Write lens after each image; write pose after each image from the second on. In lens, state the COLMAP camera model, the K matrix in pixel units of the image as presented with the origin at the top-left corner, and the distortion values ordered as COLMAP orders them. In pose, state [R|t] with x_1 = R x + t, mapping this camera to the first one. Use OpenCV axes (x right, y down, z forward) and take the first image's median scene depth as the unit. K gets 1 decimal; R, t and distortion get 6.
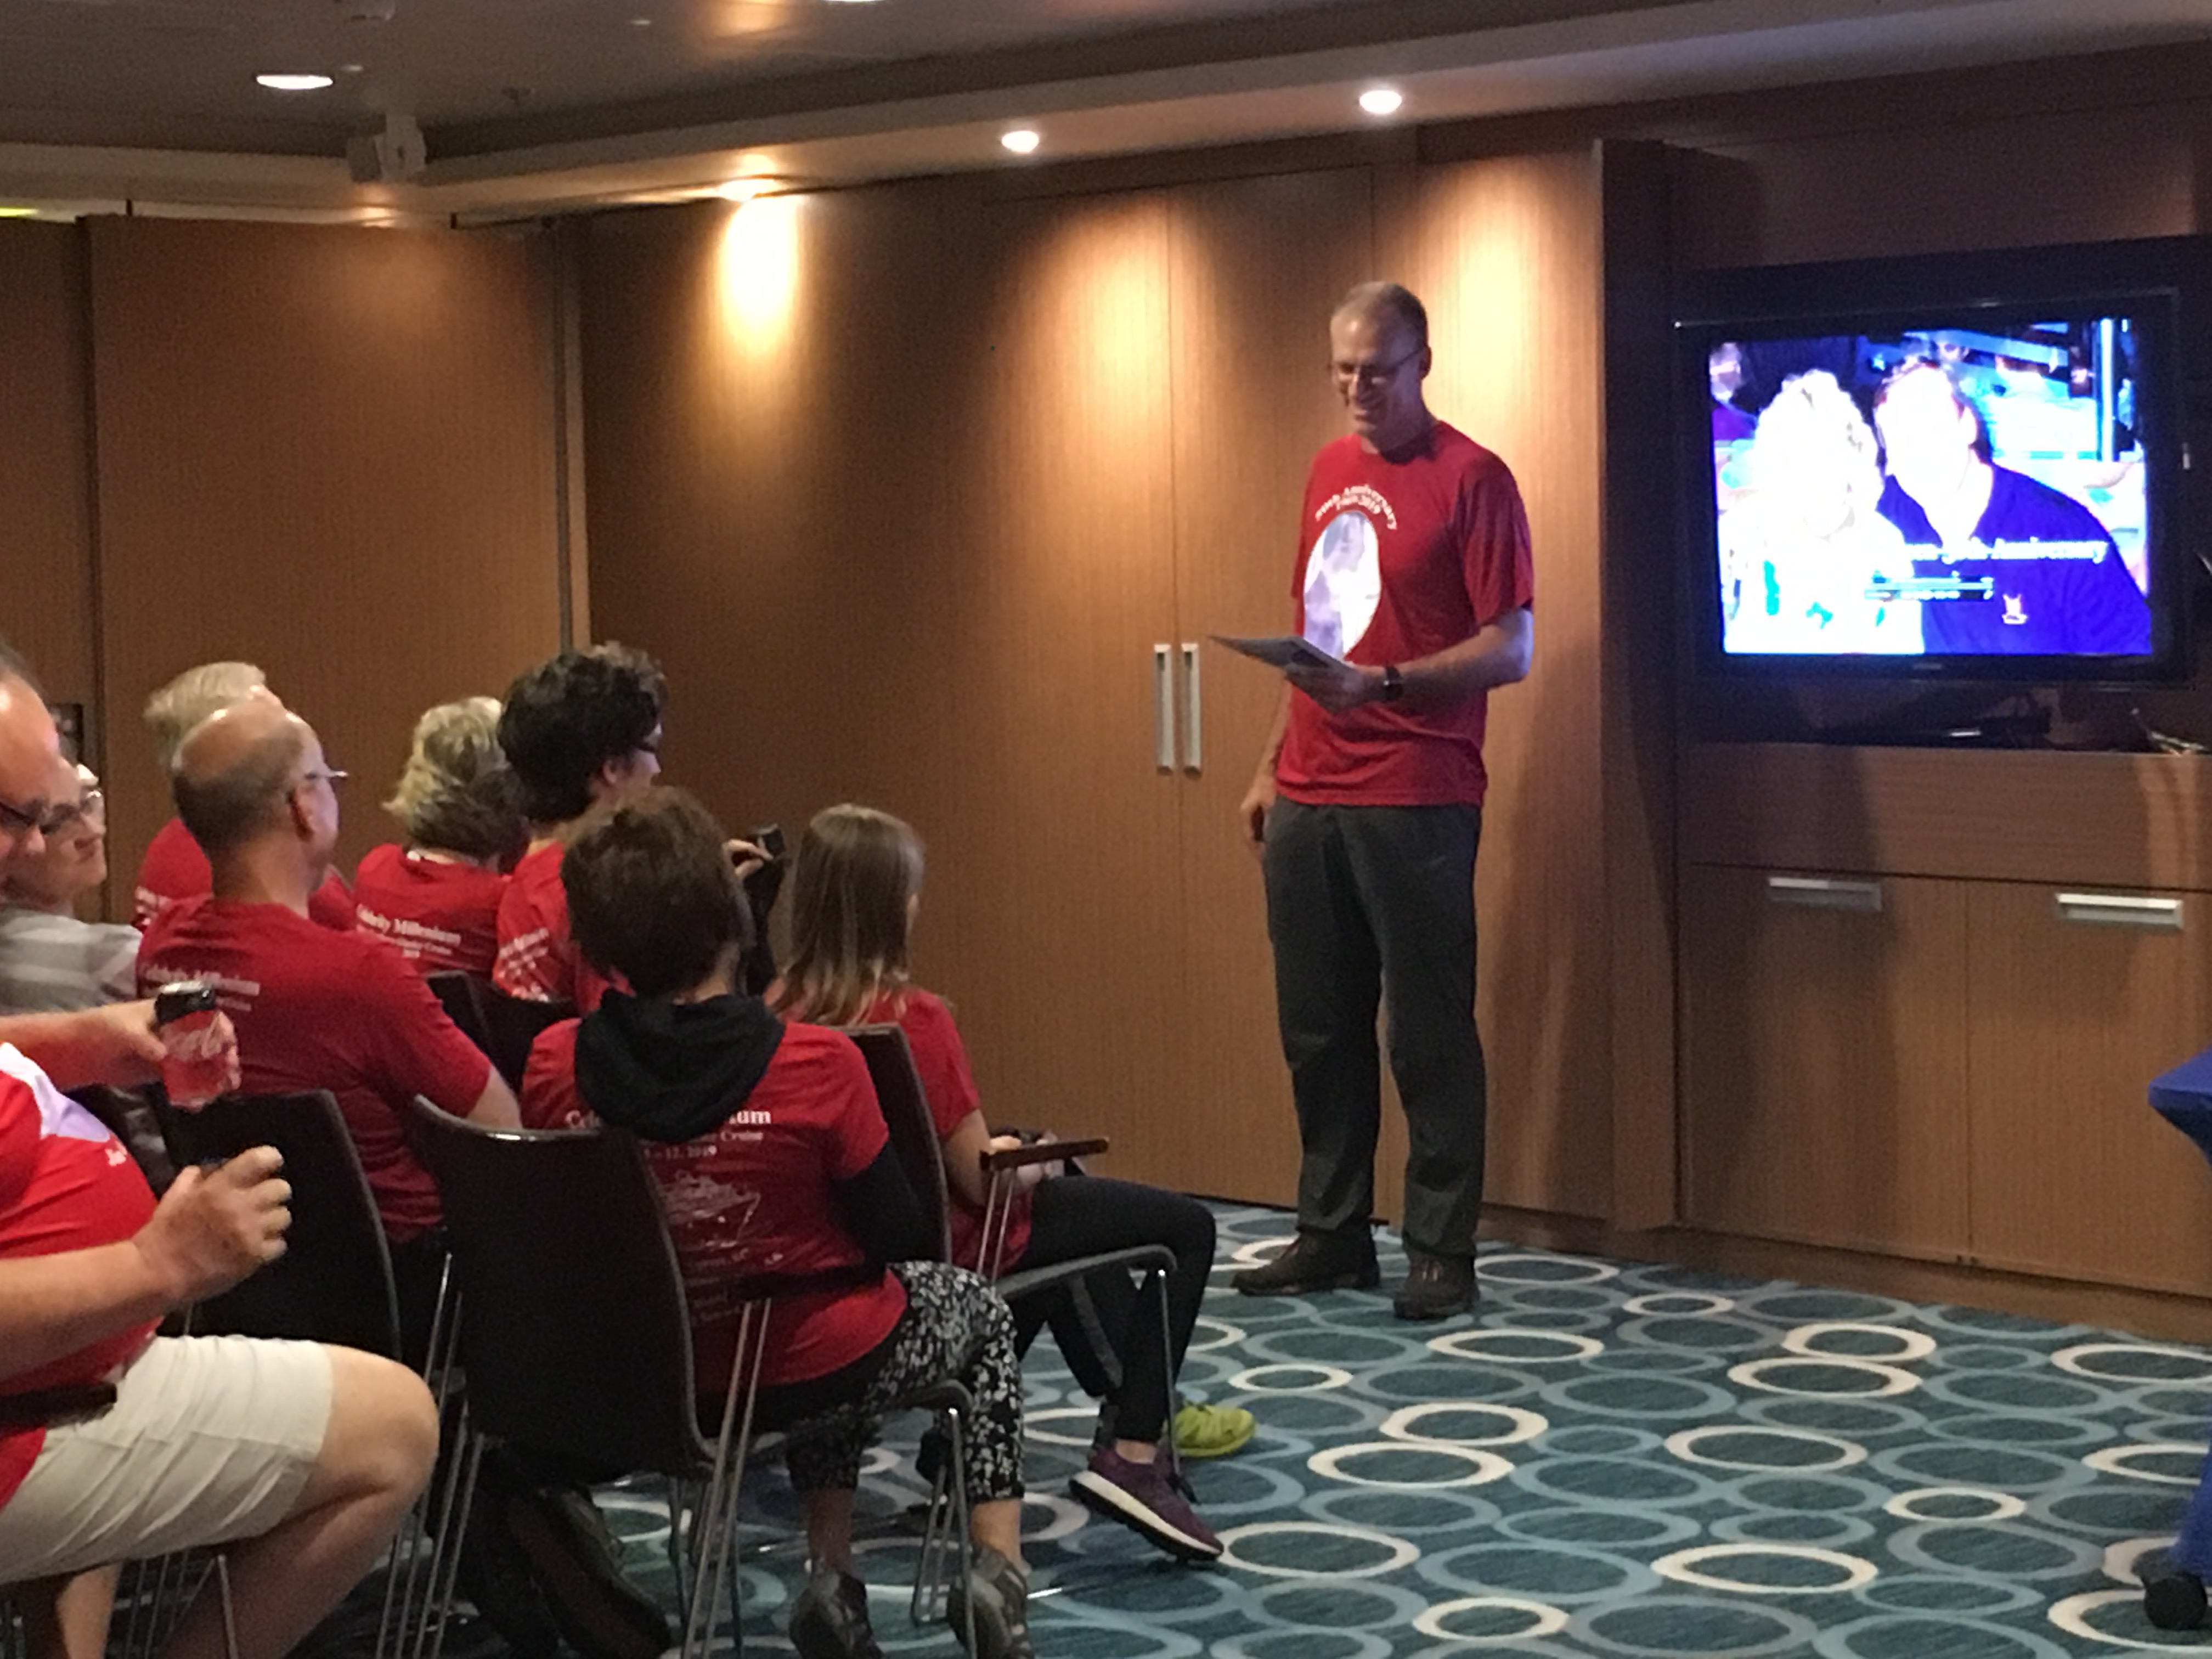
lens RADIAL K [[5433.6, 0, 1098.0], [0, 5433.6, 835.5], [0, 0, 1]] dist [0.139305, 0.000000]
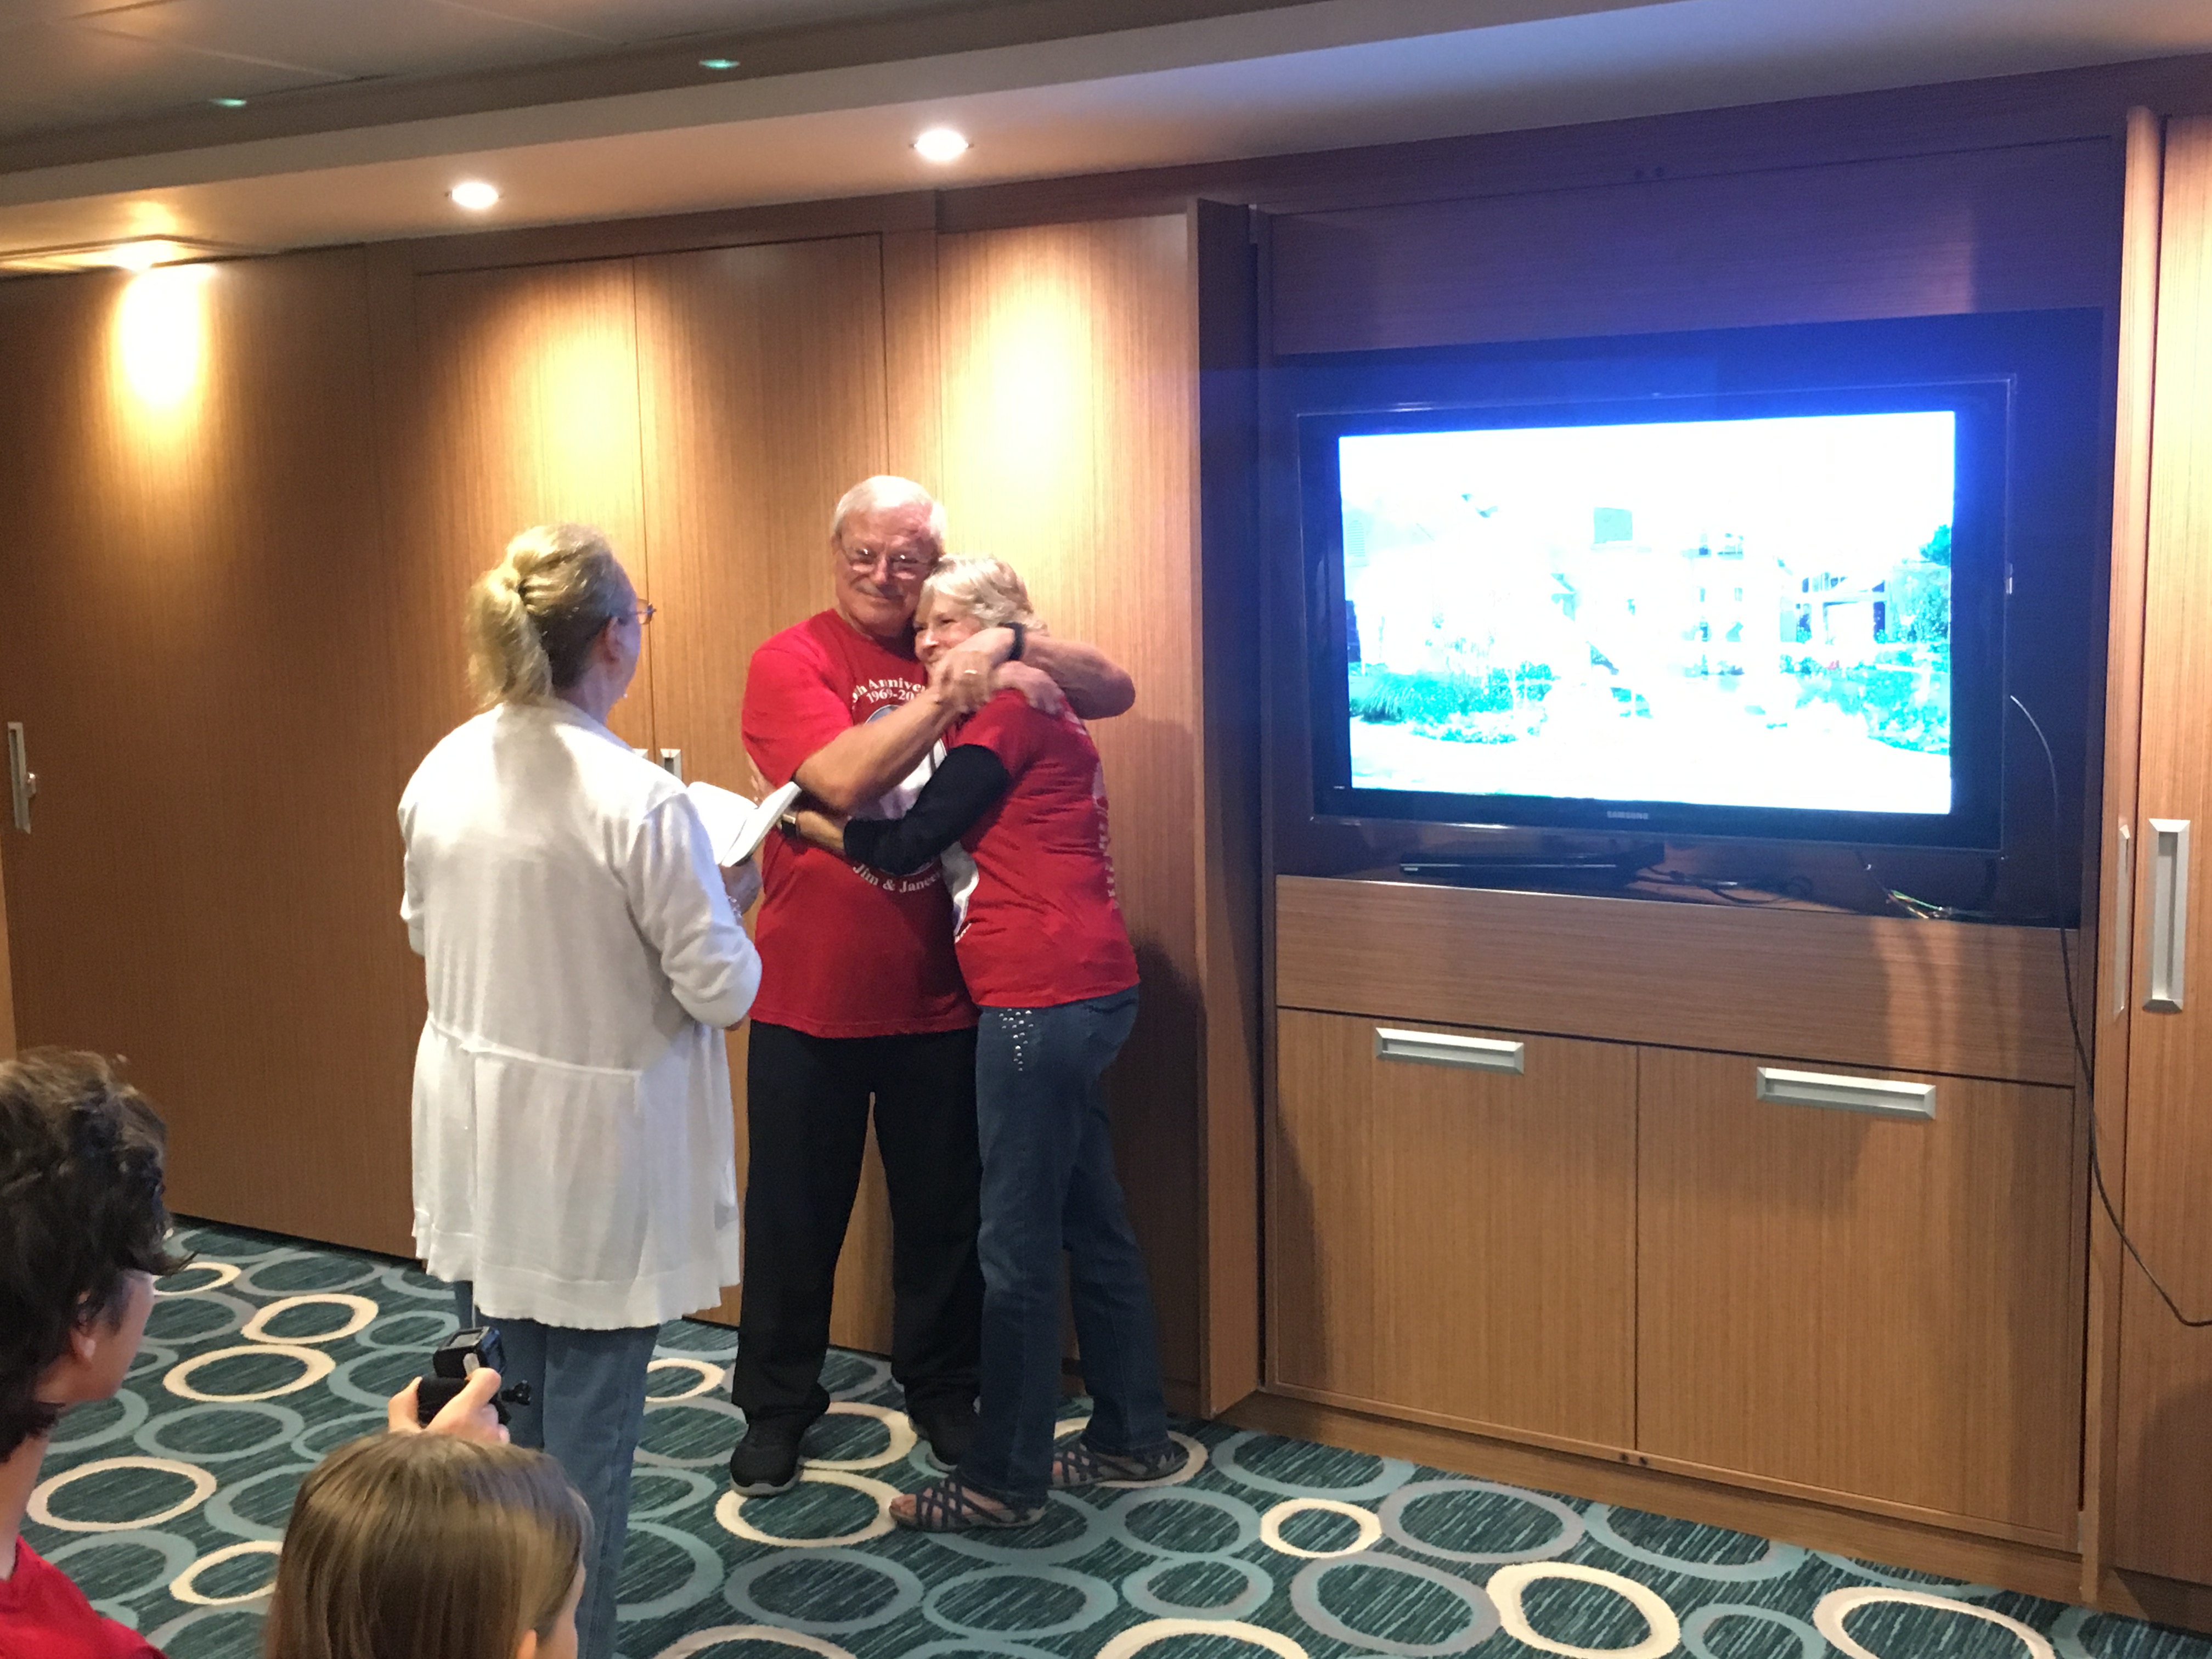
lens RADIAL K [[2592.6, 0, 1078.5], [0, 2592.6, 814.8], [0, 0, 1]] dist [0.073654, 0.000000]
pose [[0.961657, -0.036683, 0.271790, -0.040334], [0.019174, 0.997582, 0.066798, -0.055876], [-0.273583, -0.059026, 0.960036, 0.580266]]
